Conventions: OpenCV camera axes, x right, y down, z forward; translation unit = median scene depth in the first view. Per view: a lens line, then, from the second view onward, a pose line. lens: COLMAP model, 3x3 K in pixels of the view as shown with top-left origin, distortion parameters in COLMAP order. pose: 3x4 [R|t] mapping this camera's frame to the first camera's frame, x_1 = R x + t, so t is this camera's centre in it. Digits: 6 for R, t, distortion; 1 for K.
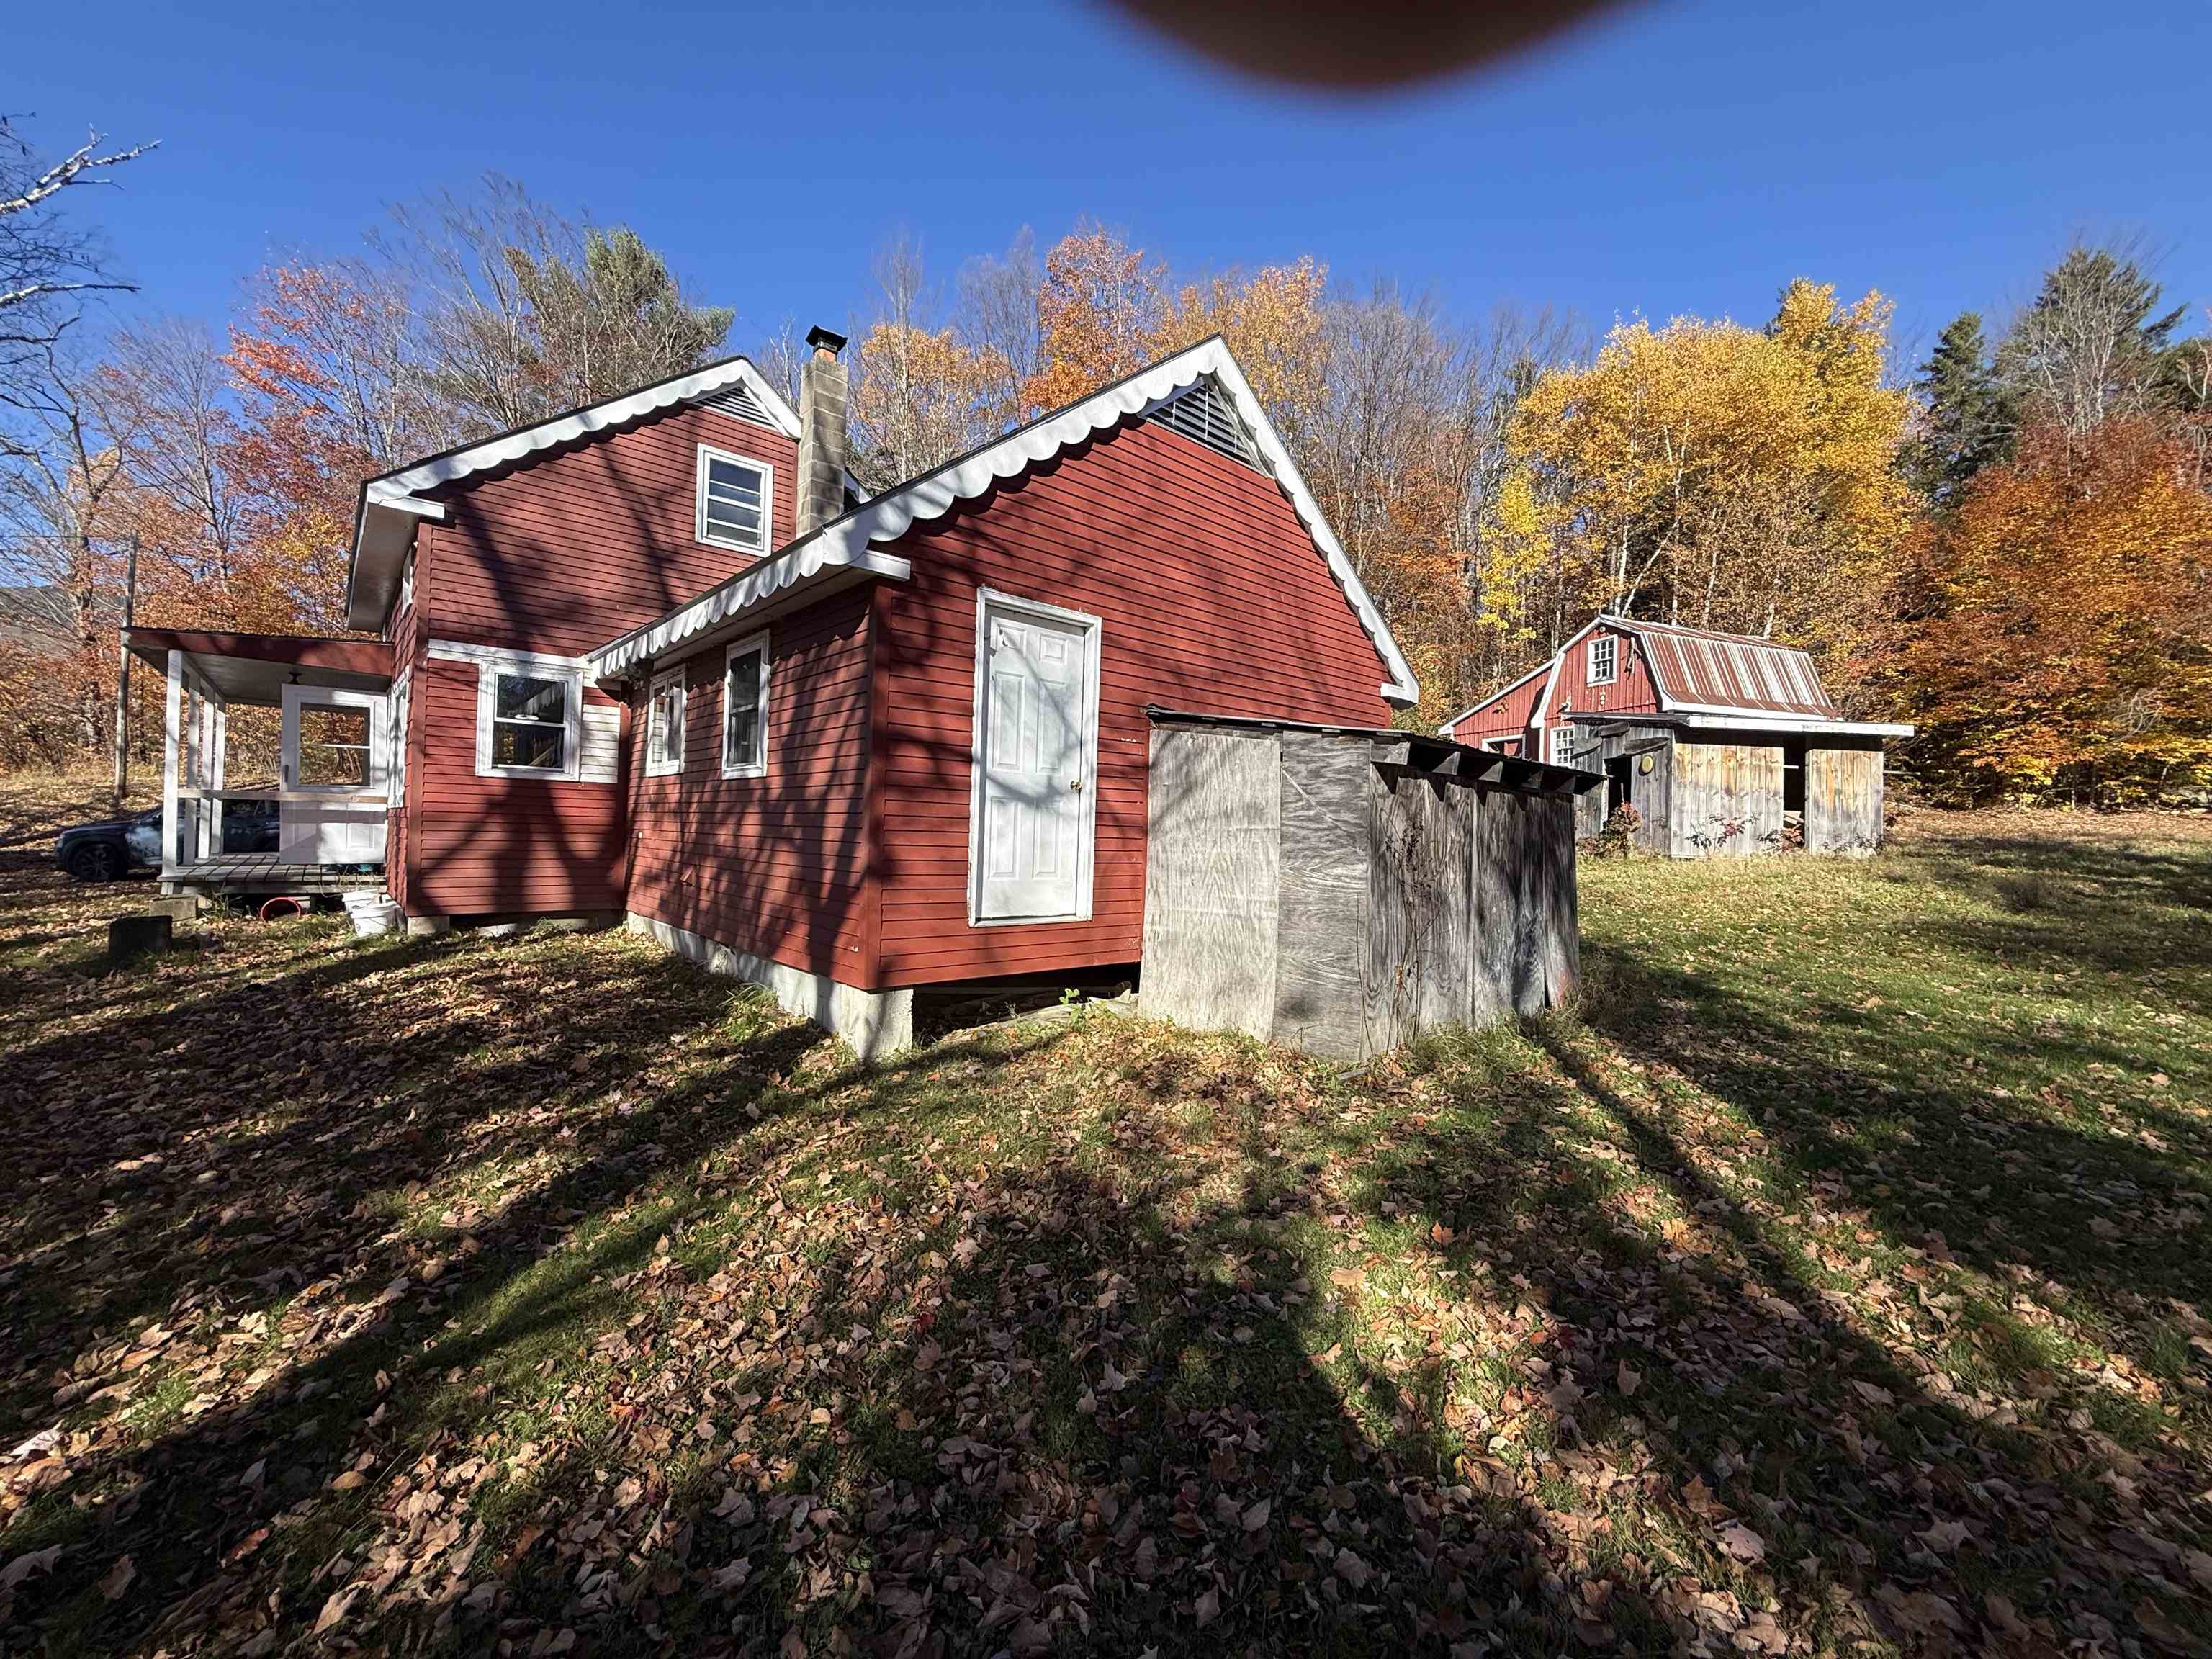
lens RADIAL K [[871.3, 0, 1105.3], [0, 871.3, 828.4], [0, 0, 1]] dist [-0.002643, -0.000125]
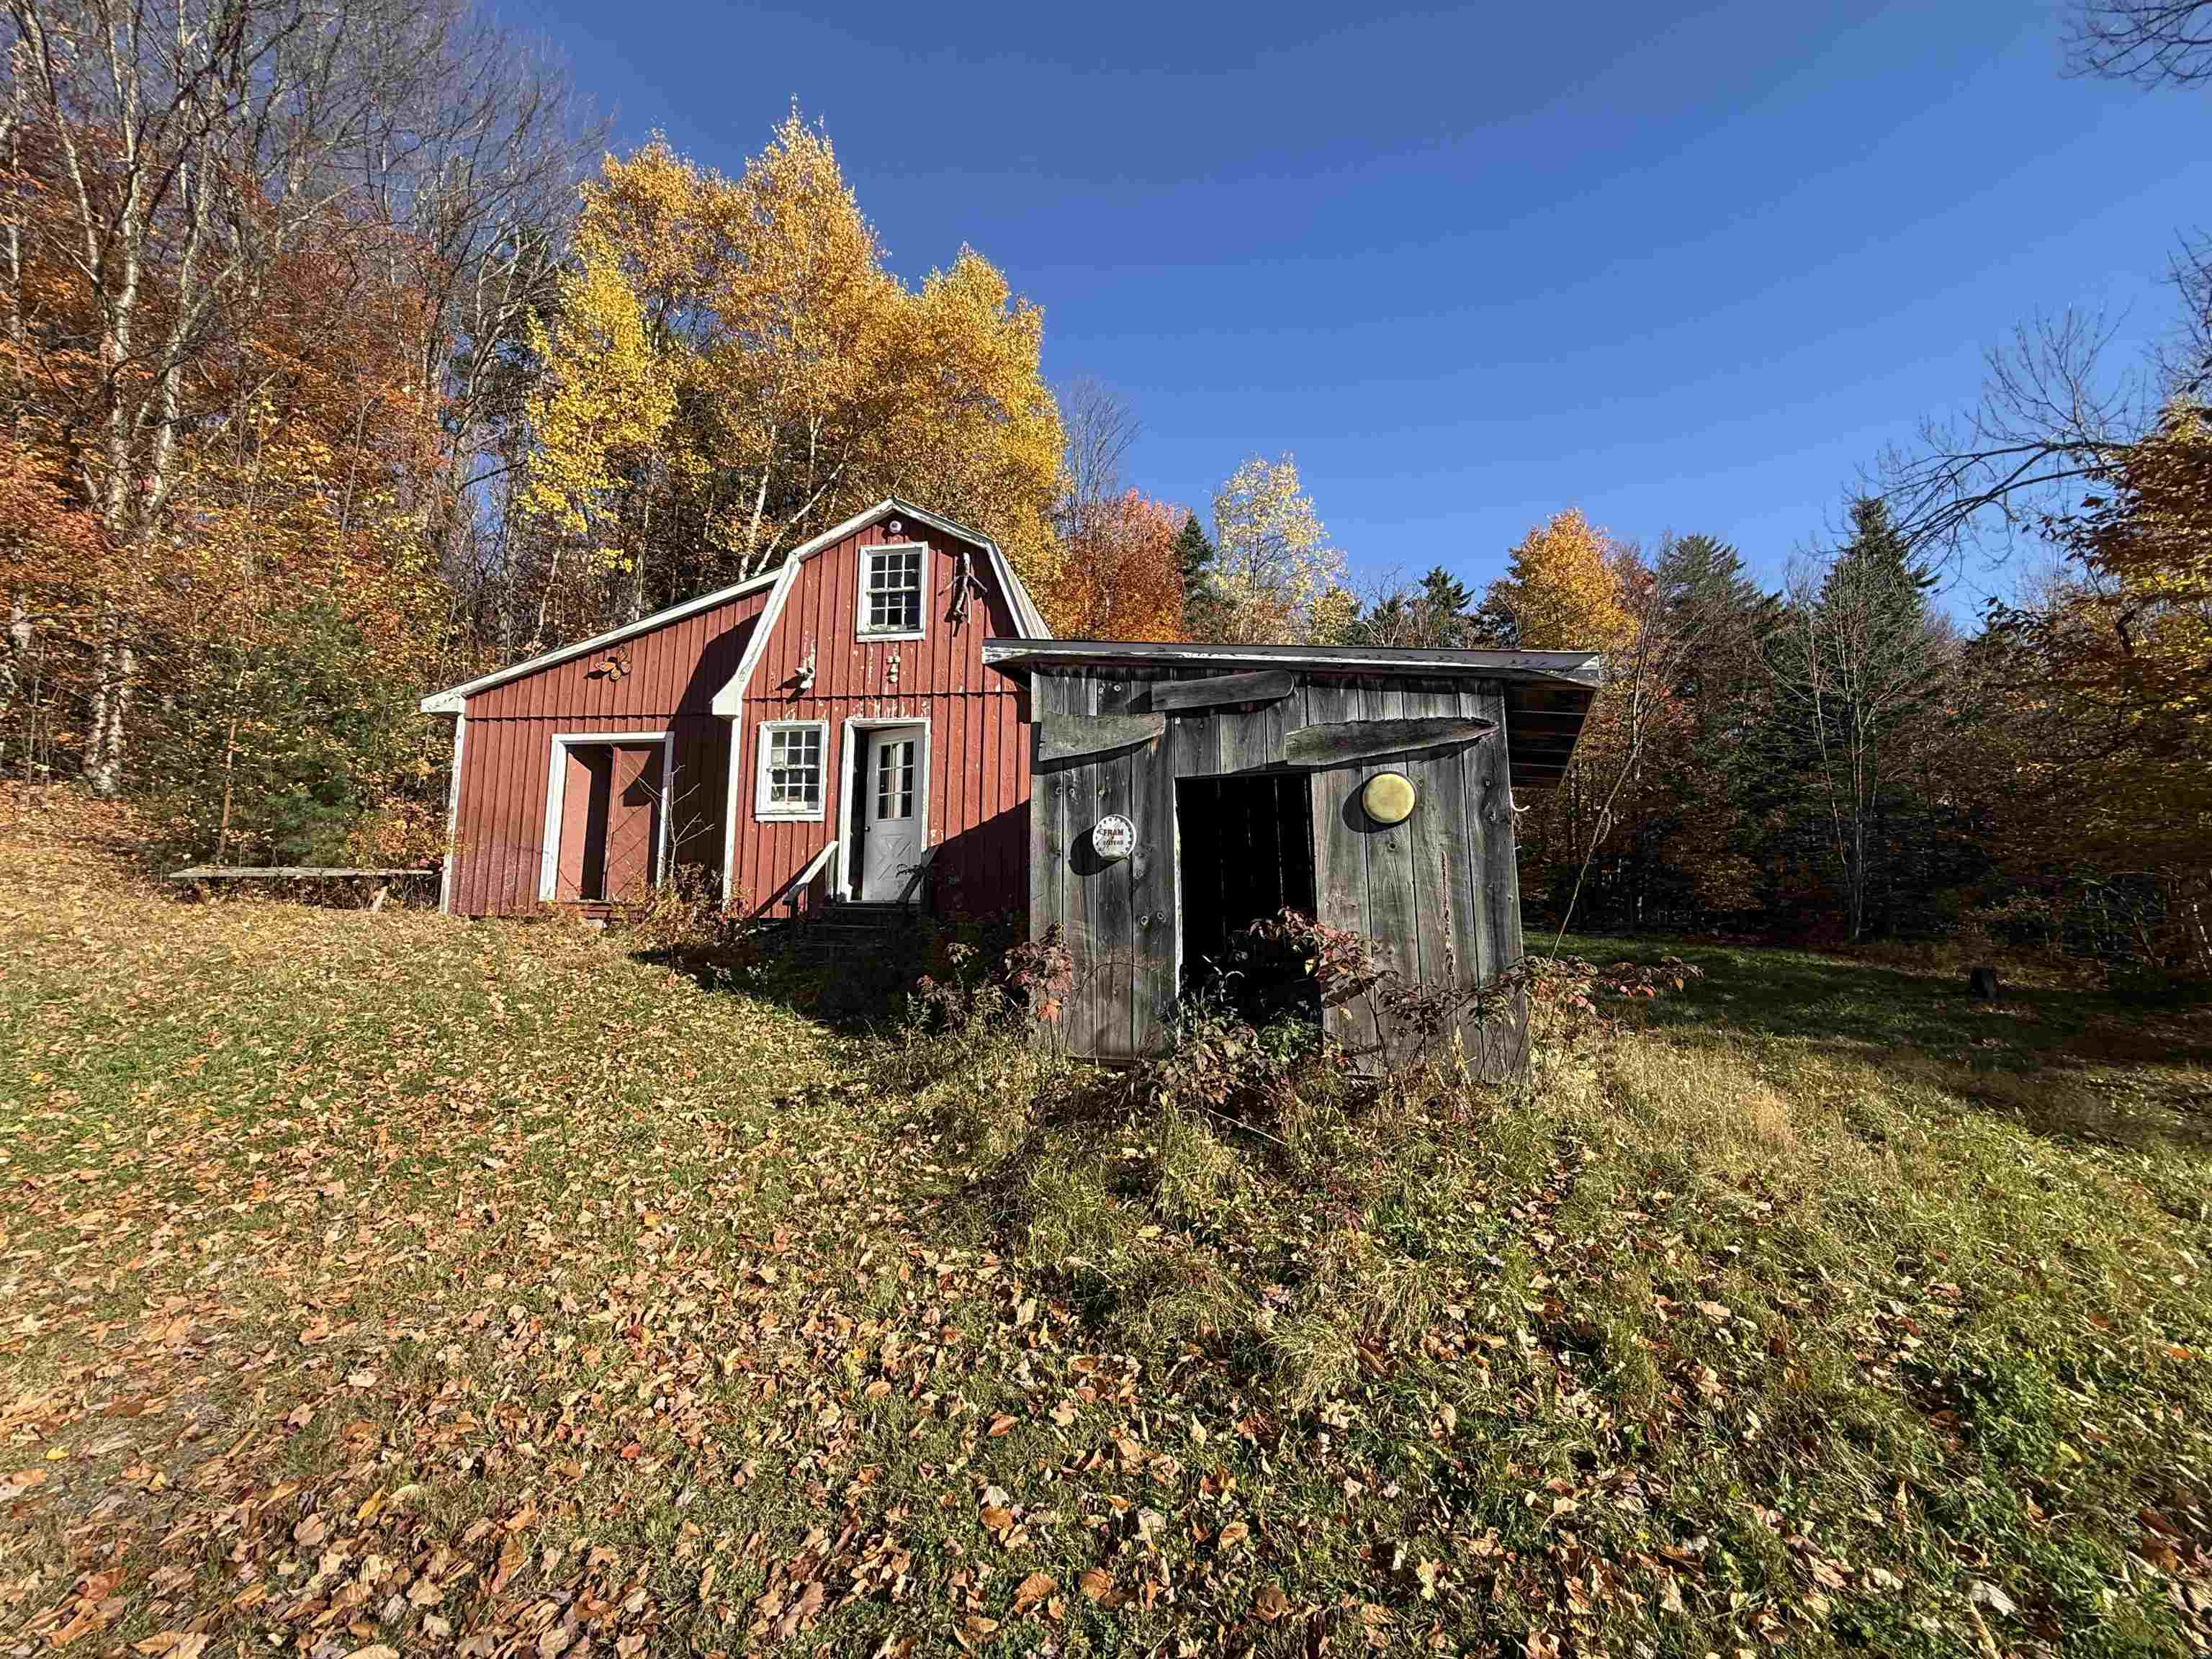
lens RADIAL K [[871.3, 0, 1103.4], [0, 871.3, 823.6], [0, 0, 1]] dist [-0.002643, -0.000125]
pose [[0.430758, 0.076948, 0.899181, 0.211916], [0.001919, 0.996278, -0.086177, -0.027284], [-0.902466, 0.038847, 0.429007, 0.719498]]
